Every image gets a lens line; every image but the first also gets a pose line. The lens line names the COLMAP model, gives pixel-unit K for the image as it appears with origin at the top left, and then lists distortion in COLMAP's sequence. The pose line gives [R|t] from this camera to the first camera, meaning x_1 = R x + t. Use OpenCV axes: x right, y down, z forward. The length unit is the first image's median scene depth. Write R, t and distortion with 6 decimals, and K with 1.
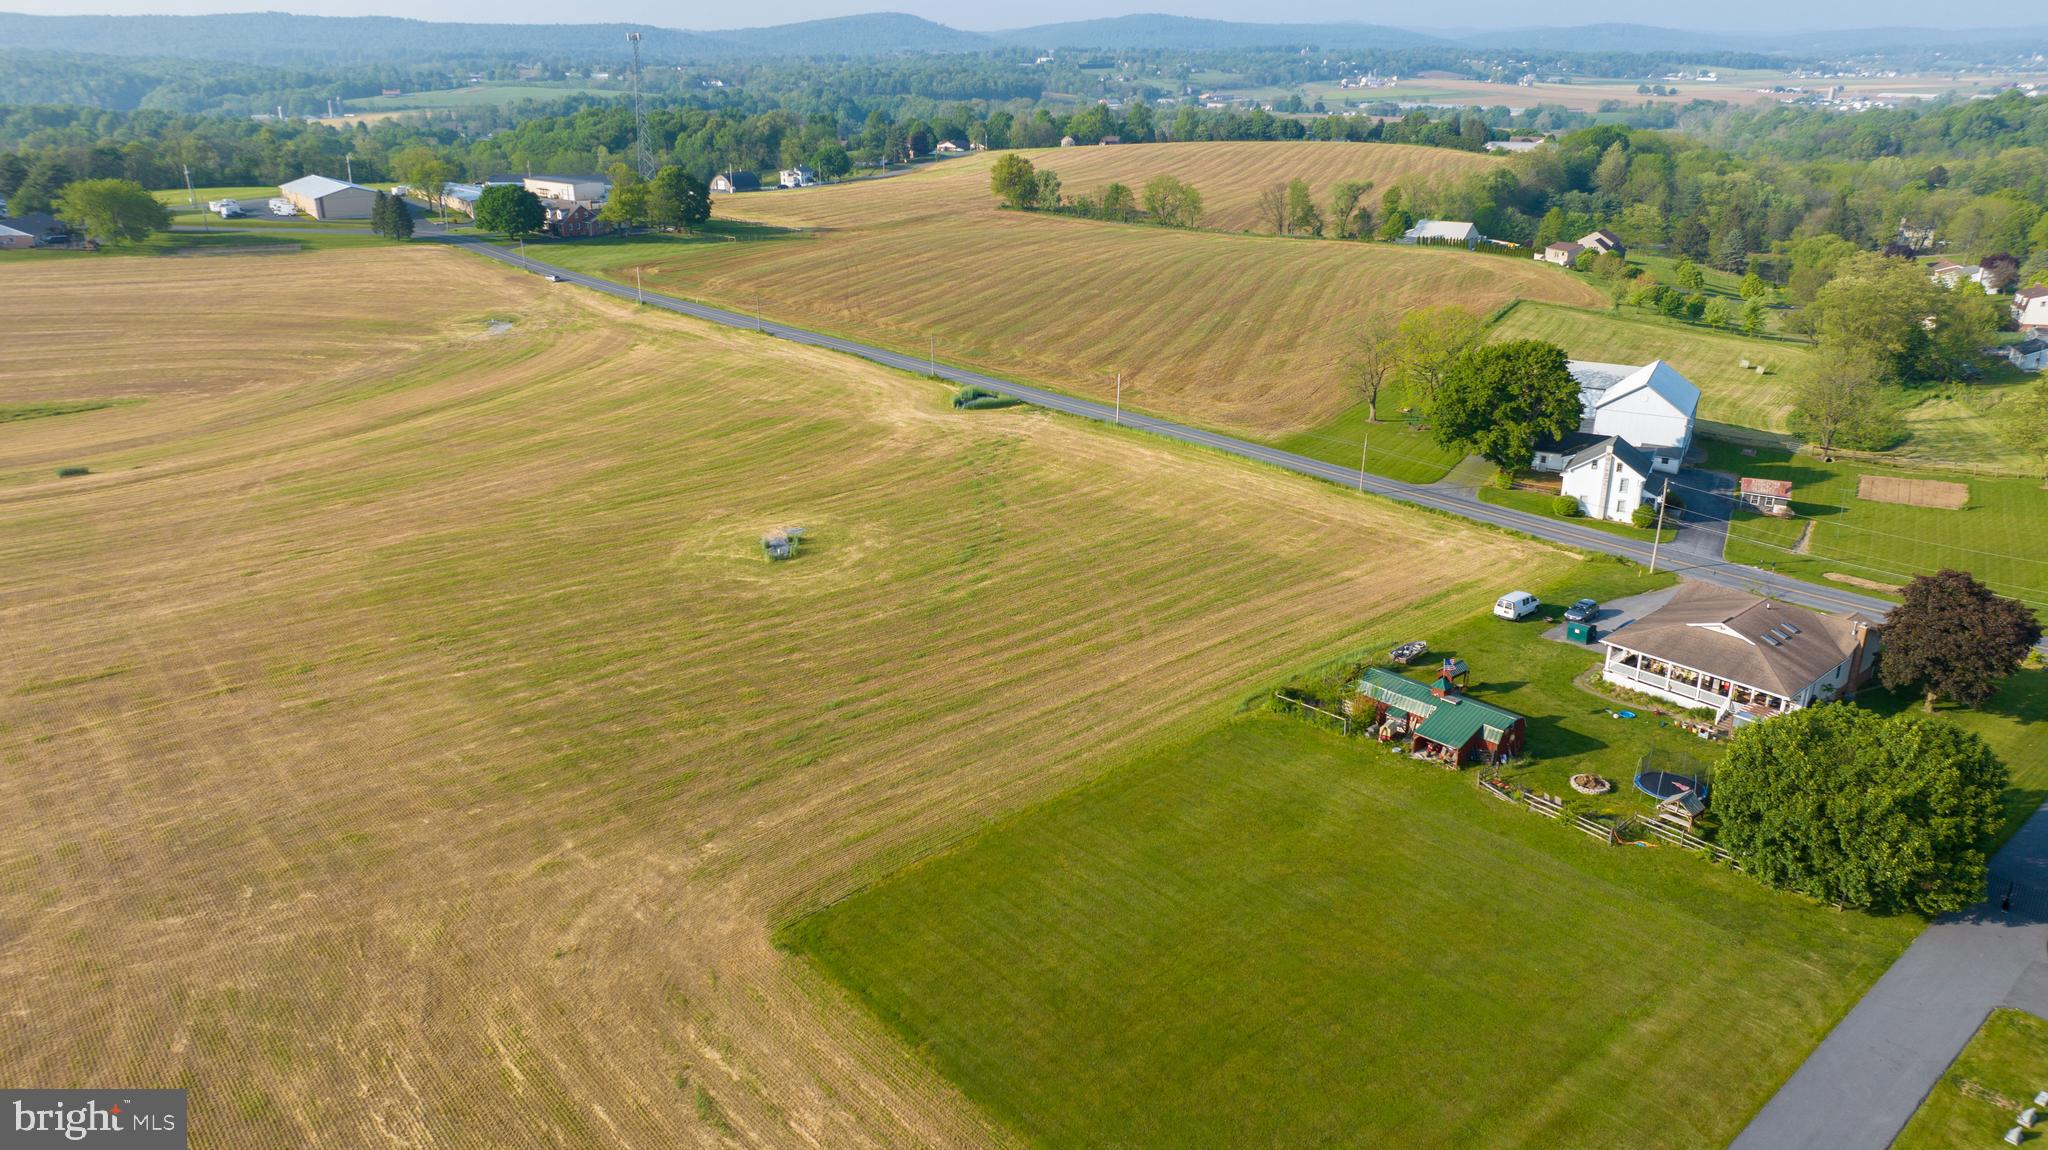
lens RADIAL K [[1438.3, 0, 1030.5], [0, 1438.3, 576.9], [0, 0, 1]] dist [-0.042107, 0.050541]
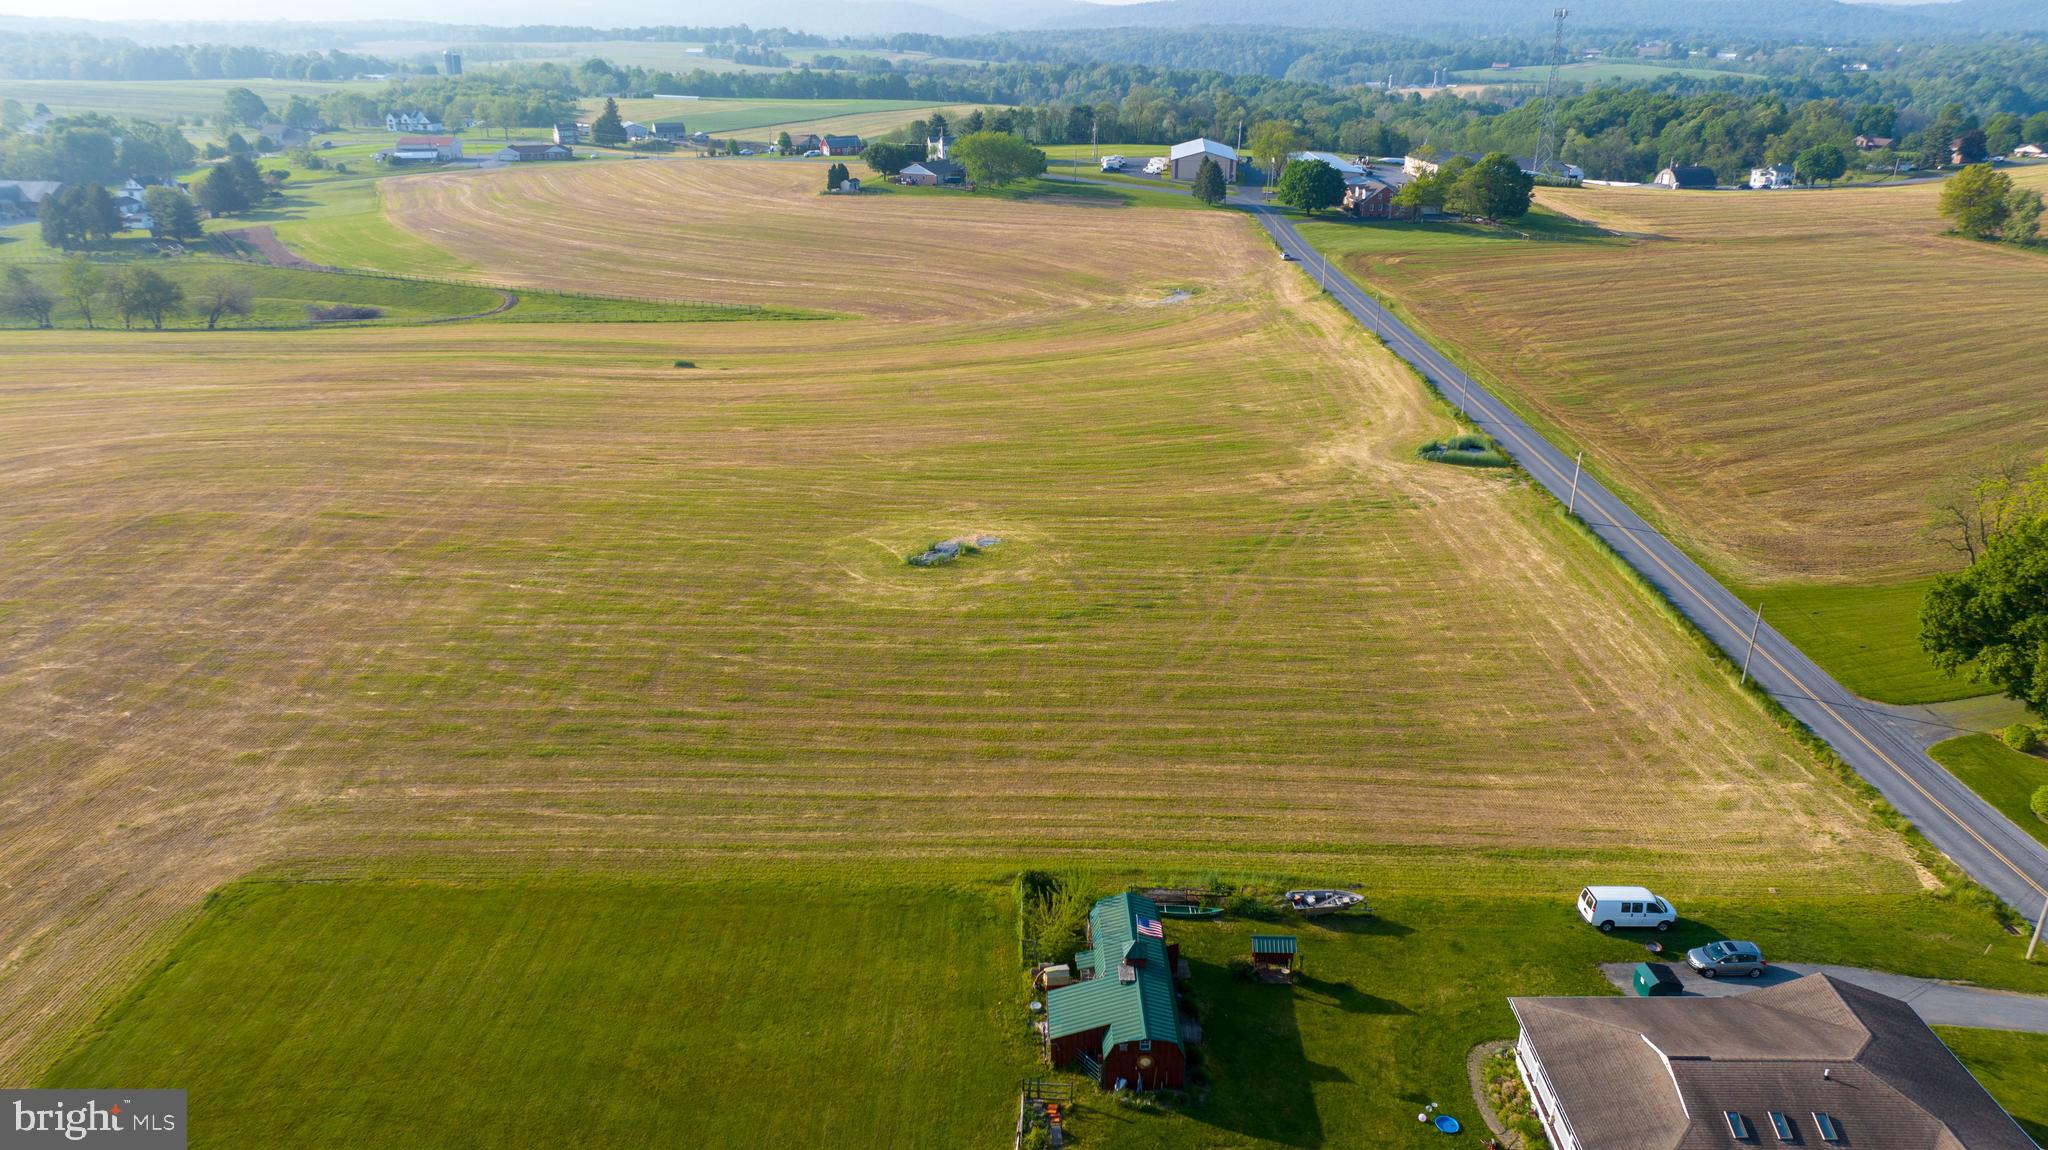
lens RADIAL K [[1438.3, 0, 1028.4], [0, 1438.3, 574.9], [0, 0, 1]] dist [-0.042107, 0.050541]
pose [[0.739414, 0.245471, -0.626906, 0.416964], [-0.236637, 0.966506, 0.099340, -0.102402], [0.630294, 0.074896, 0.772735, 0.271239]]
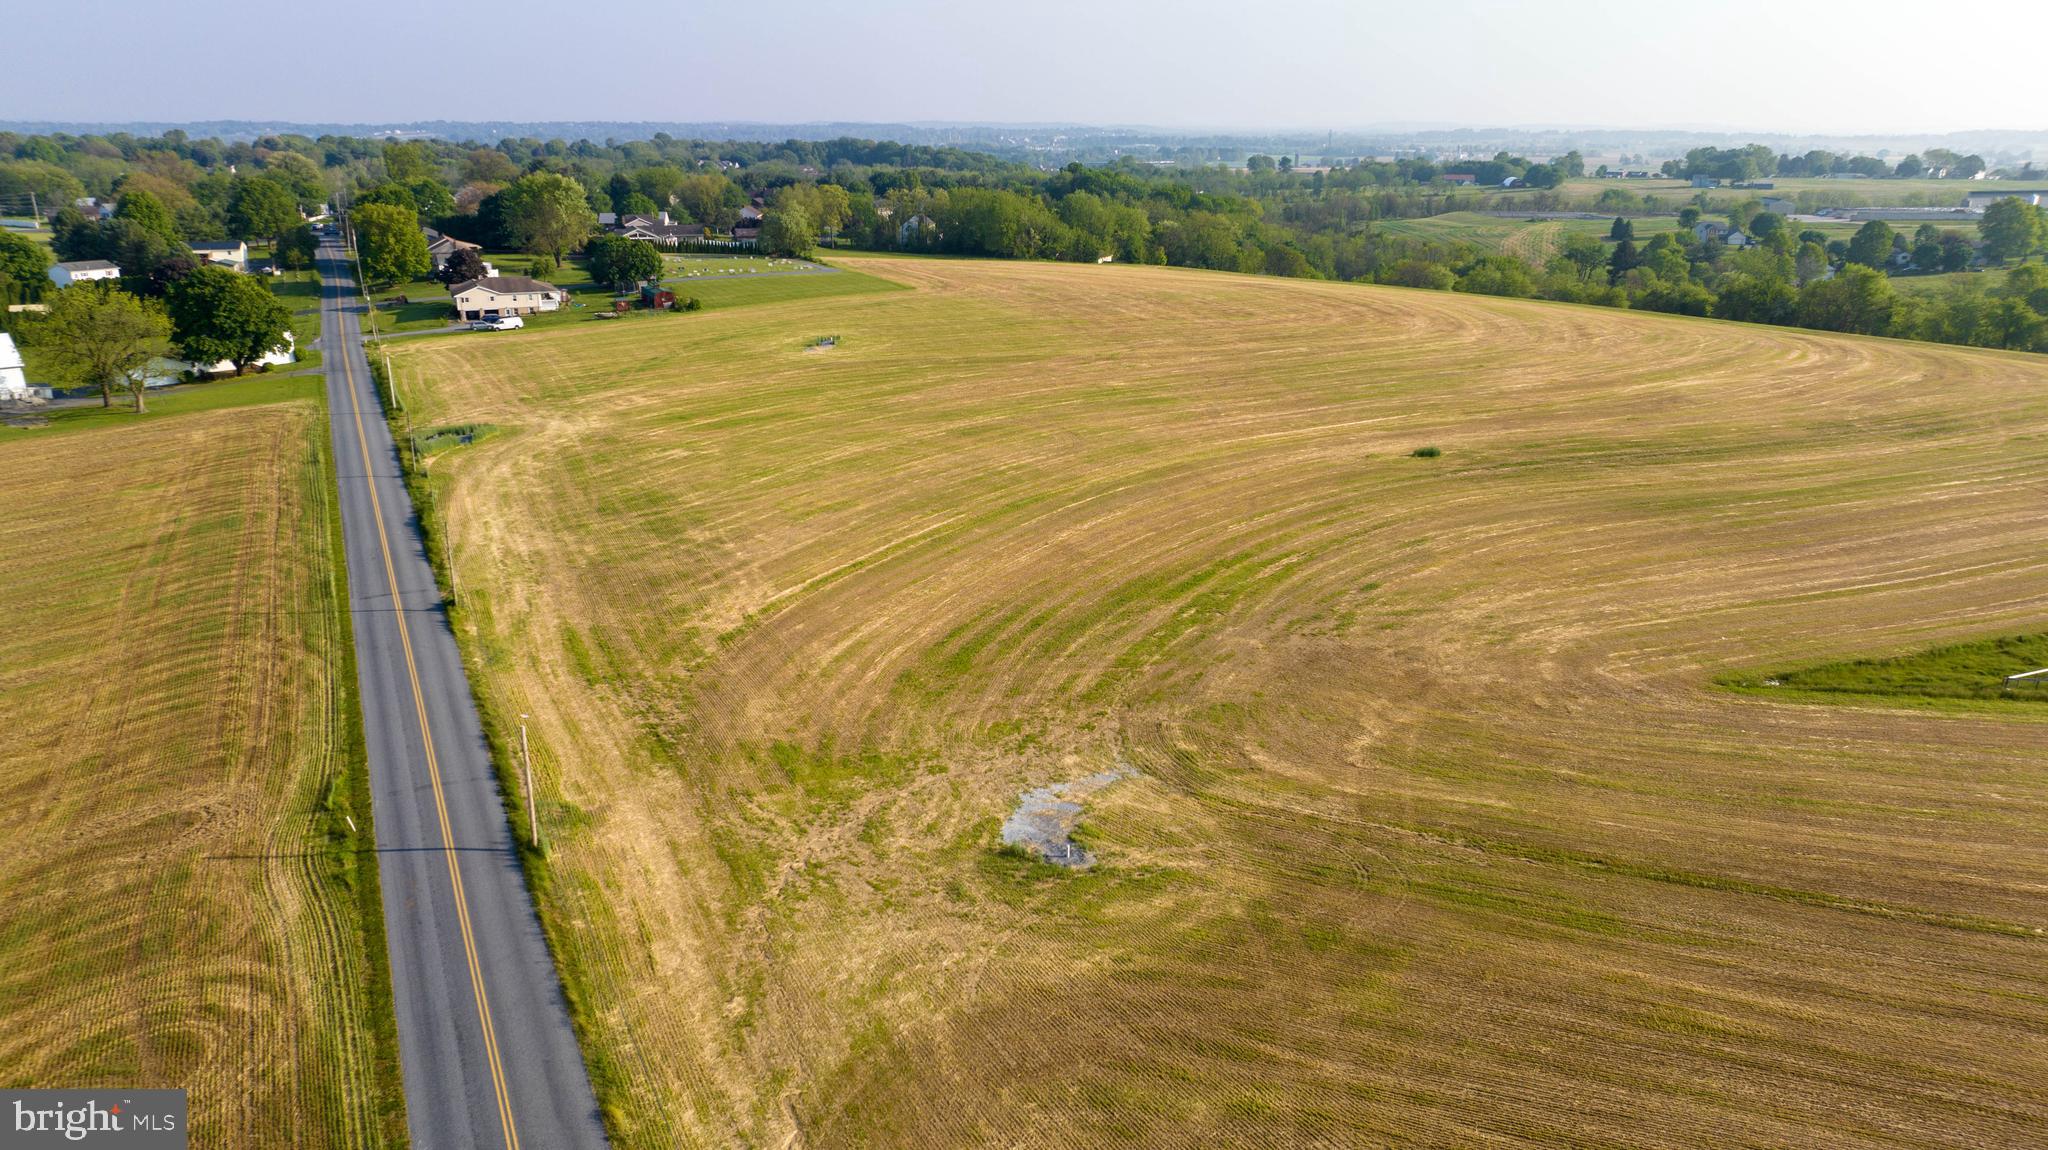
lens RADIAL K [[1438.3, 0, 1023.9], [0, 1438.3, 579.0], [0, 0, 1]] dist [-0.042107, 0.050541]
pose [[-0.956427, -0.092139, 0.277053, -0.772010], [0.099071, 0.790191, 0.604800, -0.689878], [-0.274650, 0.605895, -0.746632, 2.069680]]
